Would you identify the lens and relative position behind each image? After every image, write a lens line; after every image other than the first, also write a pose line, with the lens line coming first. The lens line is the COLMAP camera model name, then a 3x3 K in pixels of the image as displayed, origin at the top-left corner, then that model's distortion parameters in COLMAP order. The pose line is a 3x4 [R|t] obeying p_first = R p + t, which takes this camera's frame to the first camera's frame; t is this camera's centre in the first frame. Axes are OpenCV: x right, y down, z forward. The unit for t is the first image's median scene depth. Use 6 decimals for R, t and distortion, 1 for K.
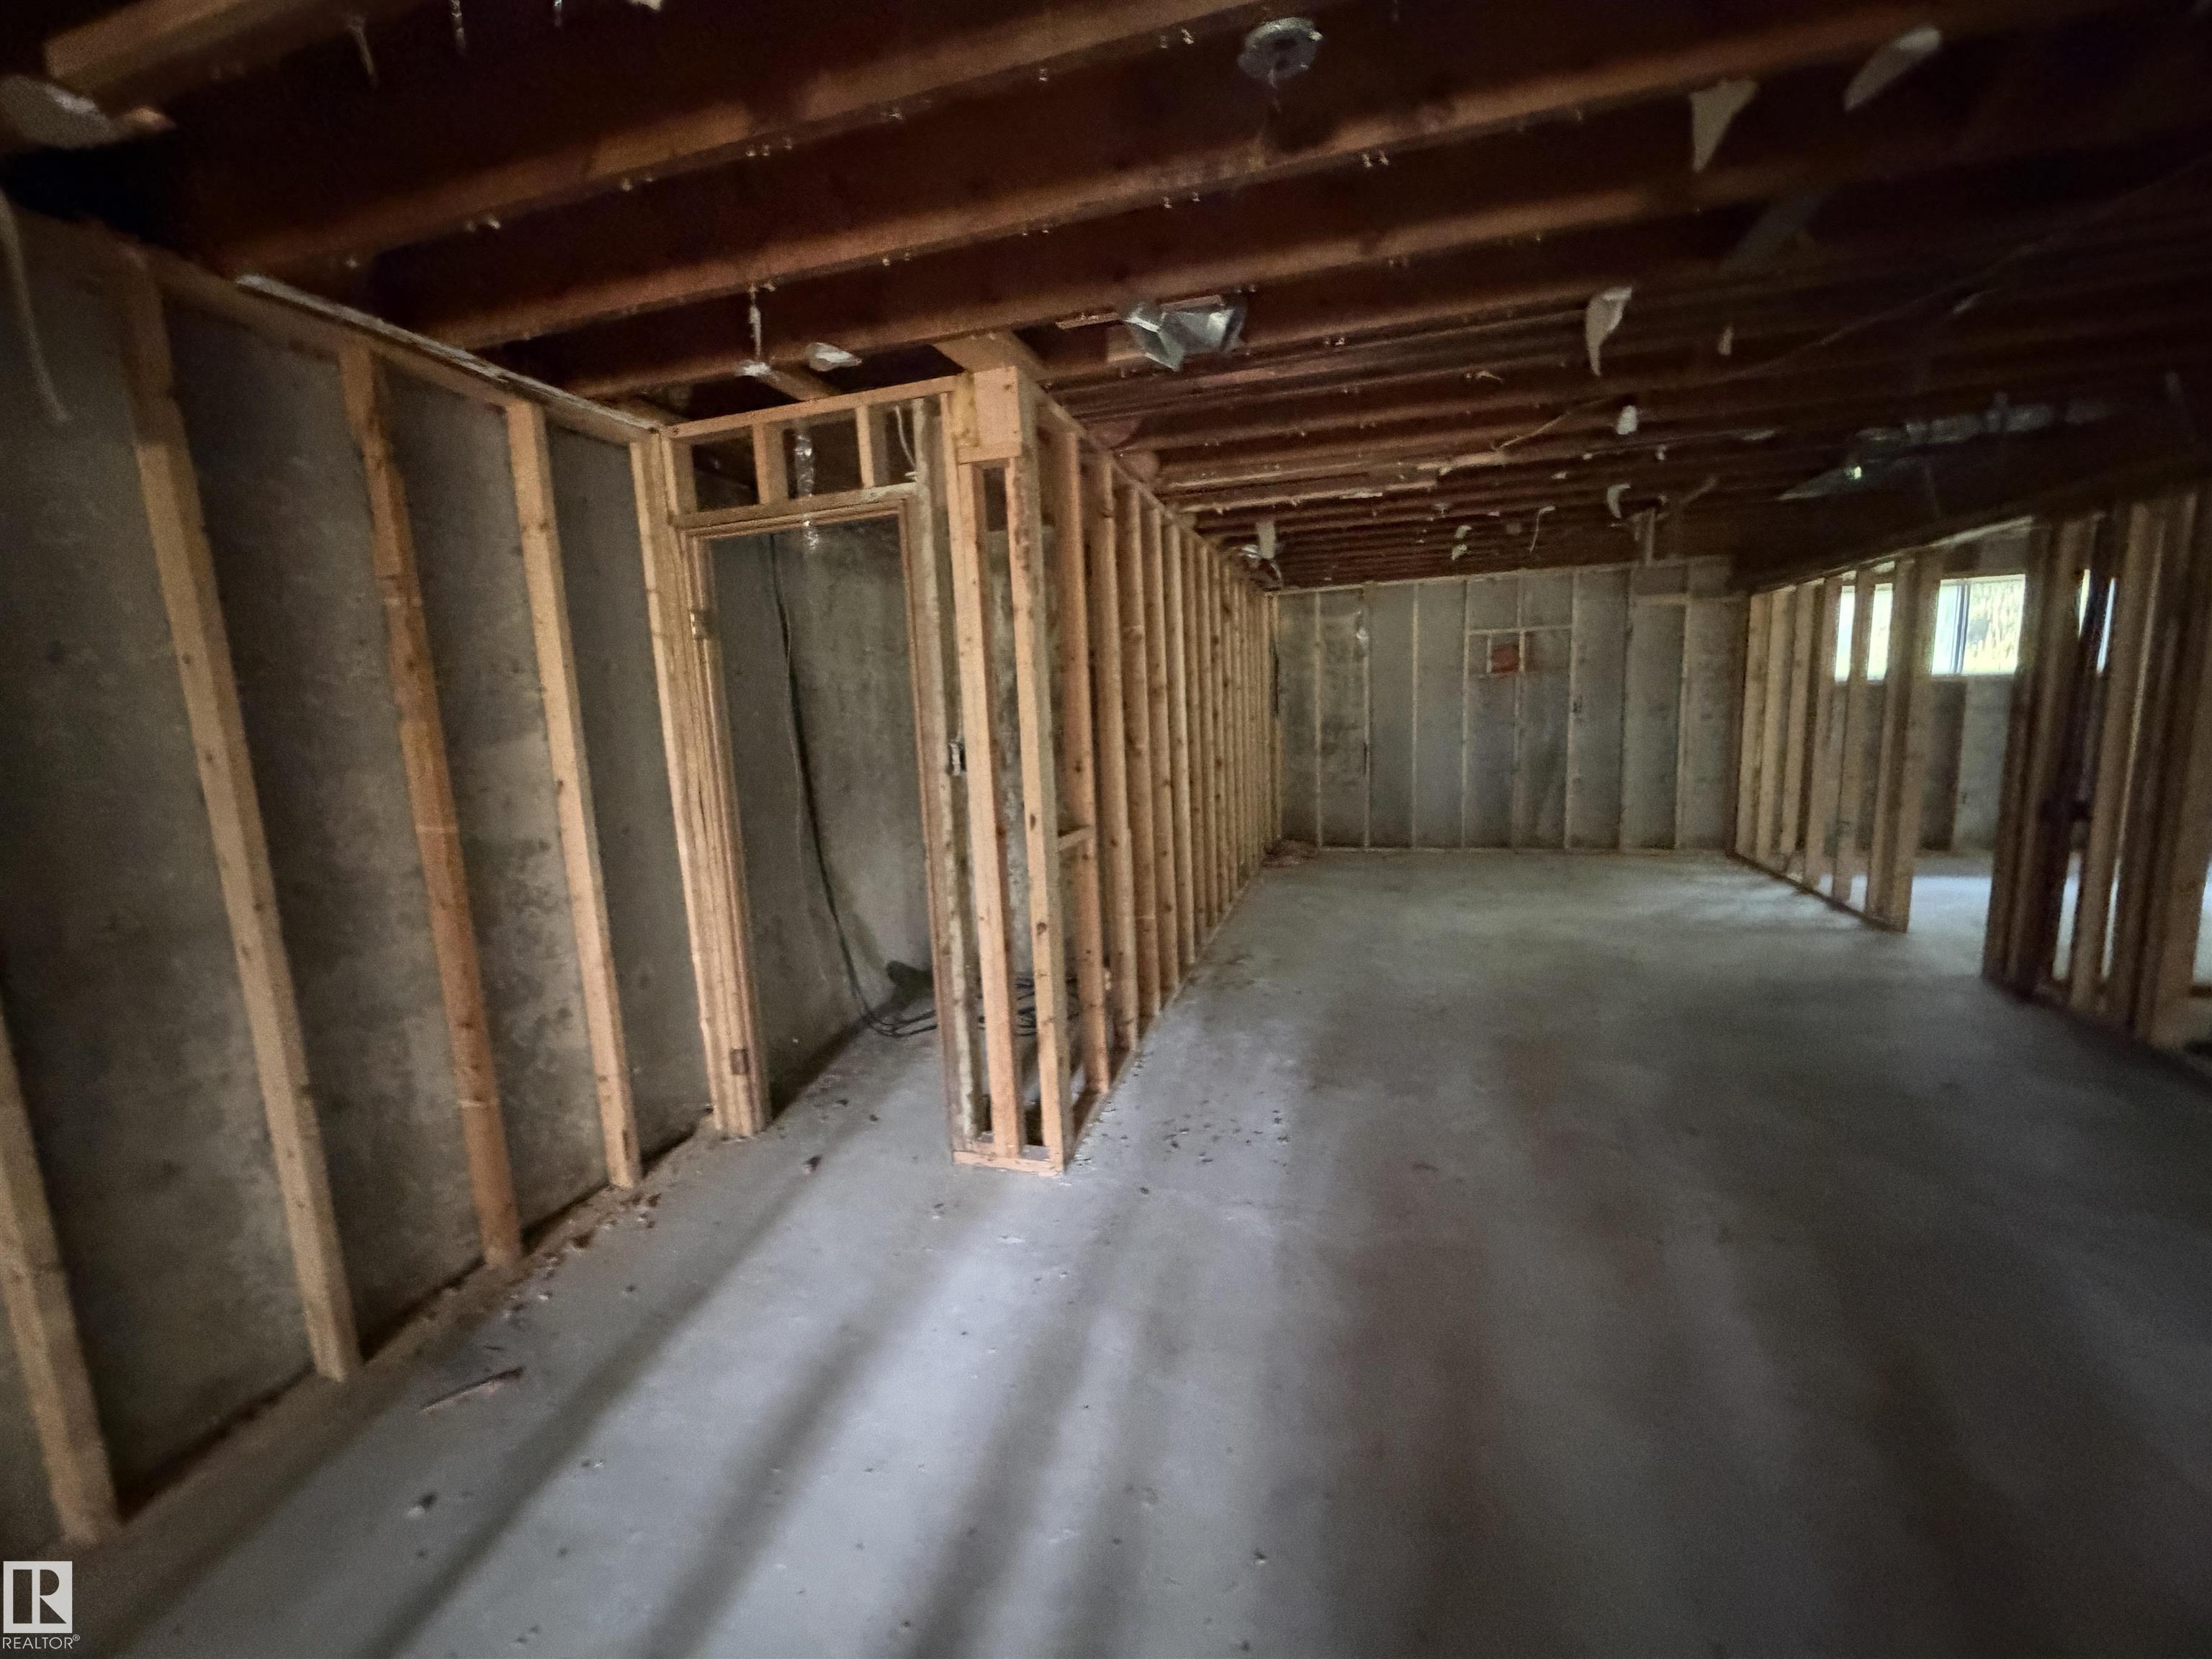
lens RADIAL K [[872.2, 0, 1097.4], [0, 872.2, 826.0], [0, 0, 1]] dist [0.002001, -0.000725]
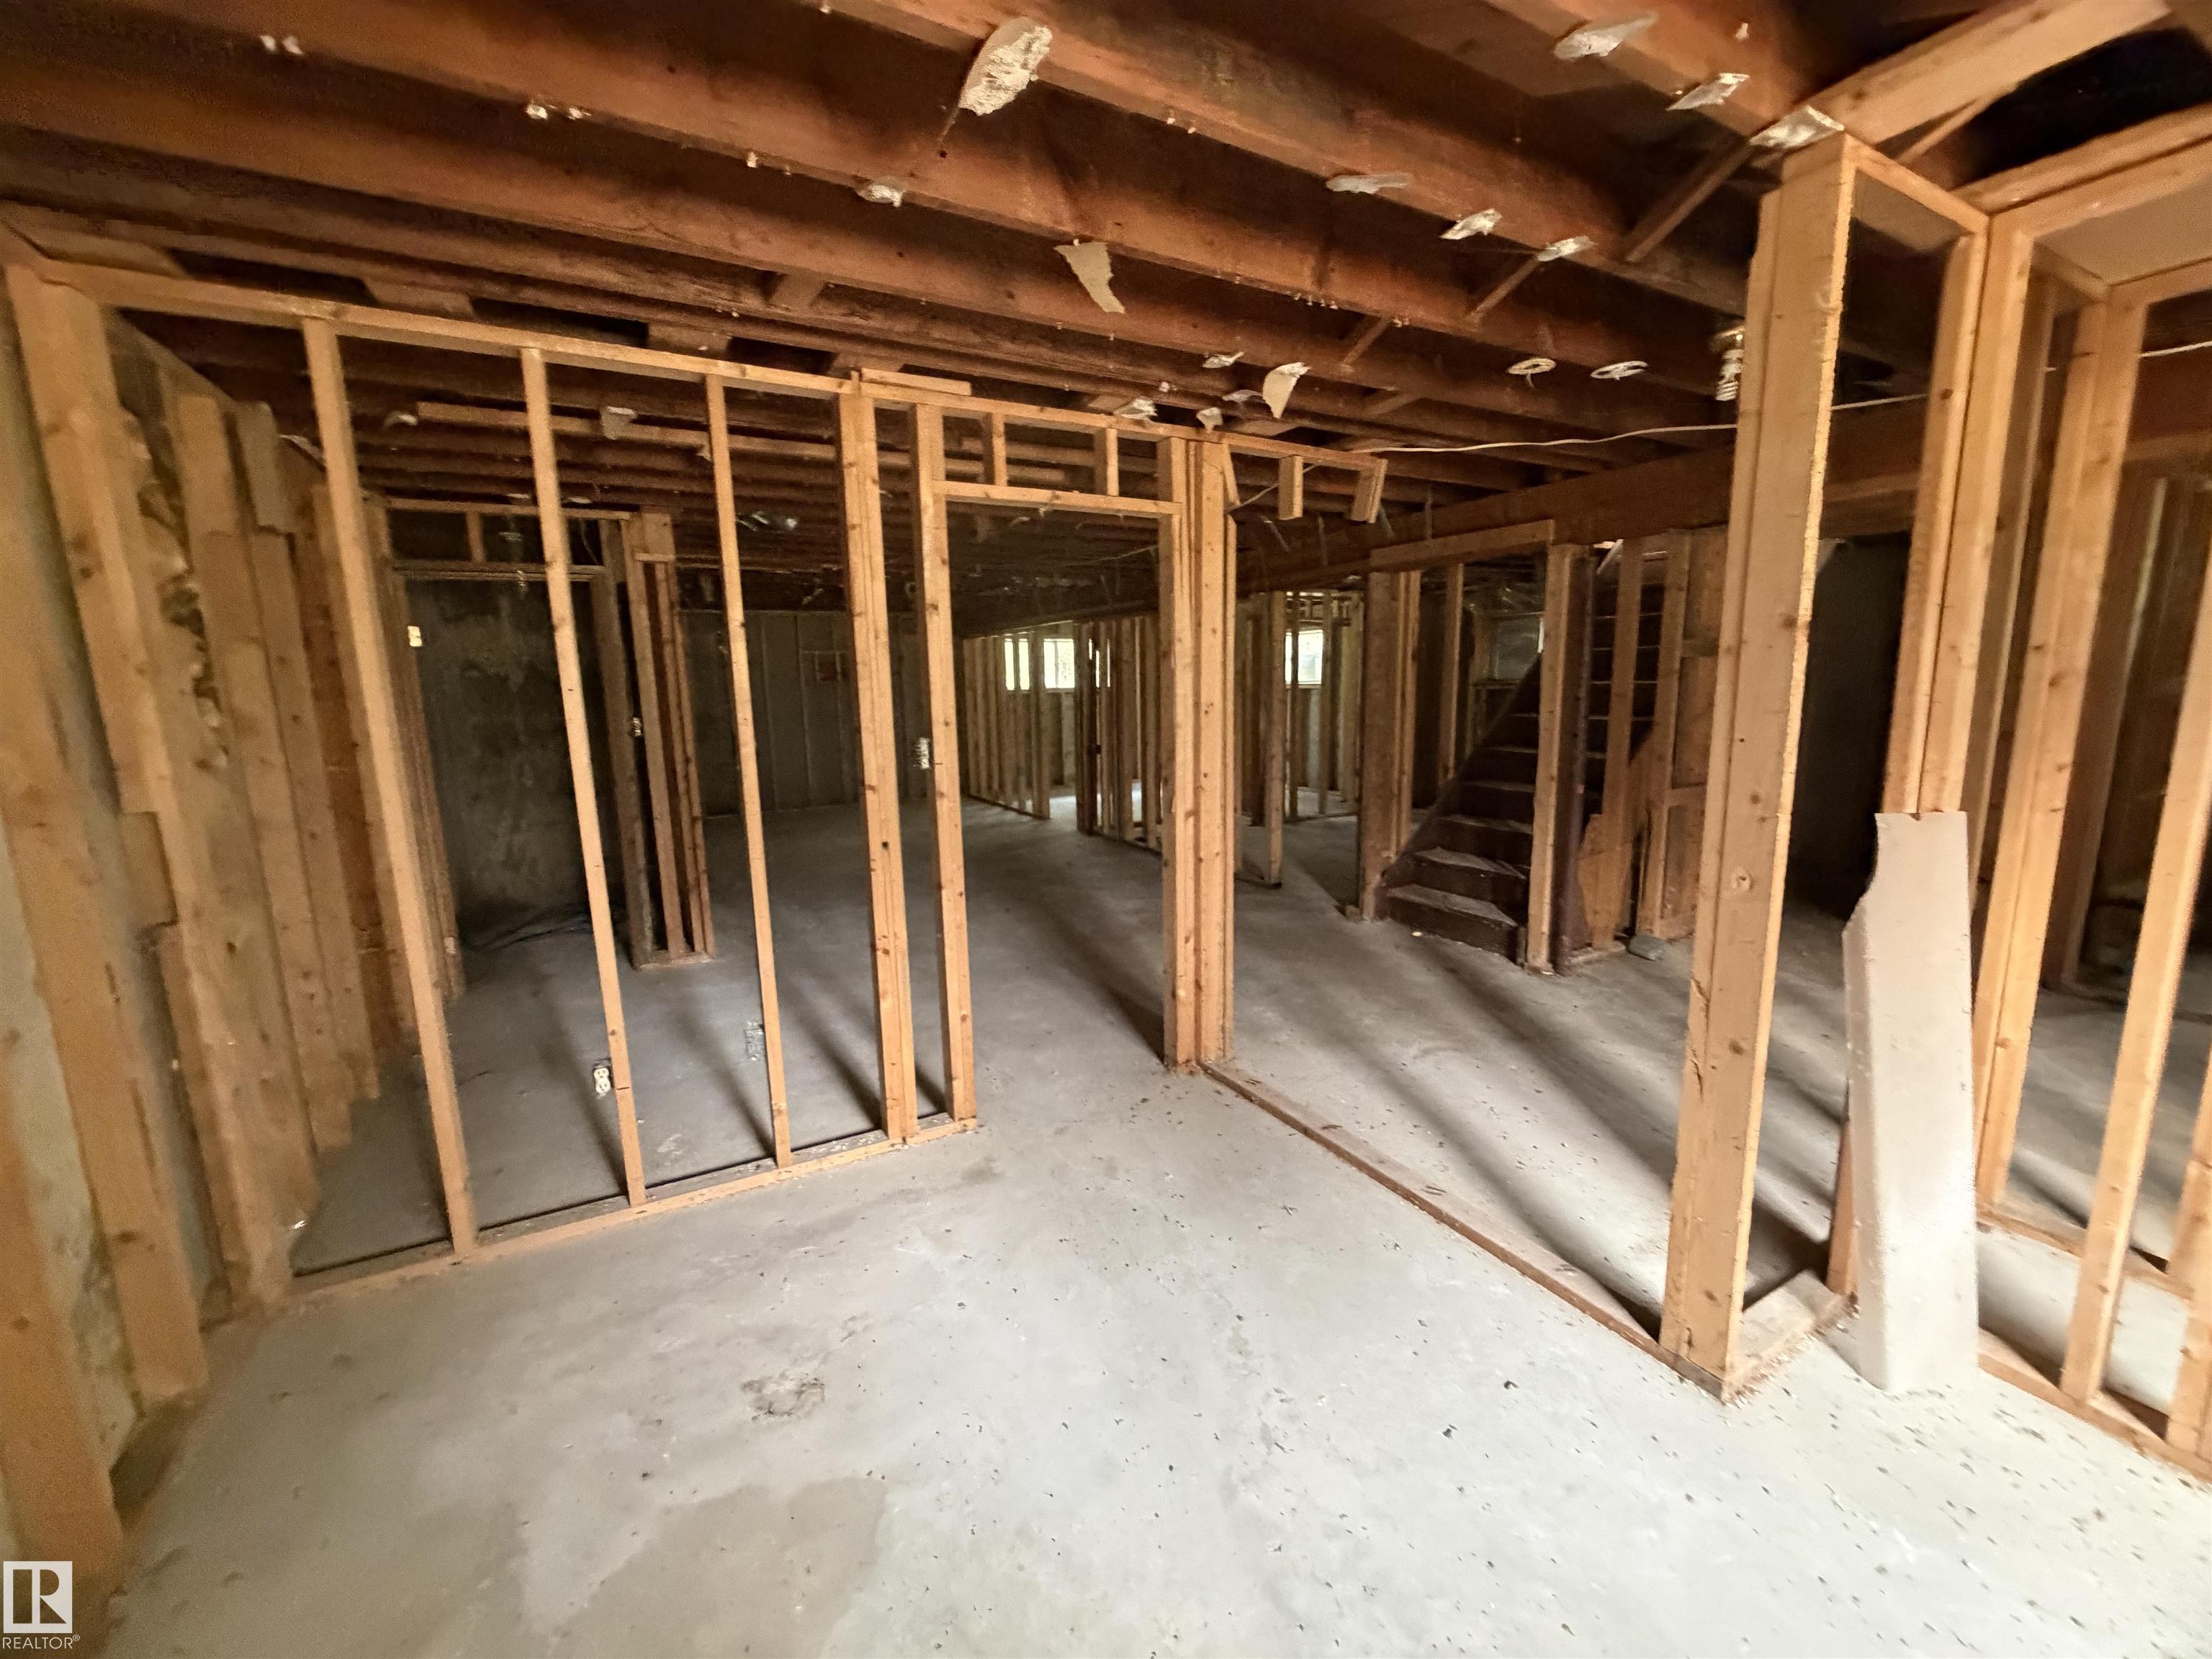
lens RADIAL K [[872.2, 0, 1084.5], [0, 872.2, 826.0], [0, 0, 1]] dist [0.002001, -0.000725]
pose [[0.700437, -0.090025, 0.708014, -0.354577], [0.093500, 0.995038, 0.034022, 0.064670], [-0.707564, 0.042369, 0.705378, -0.380495]]
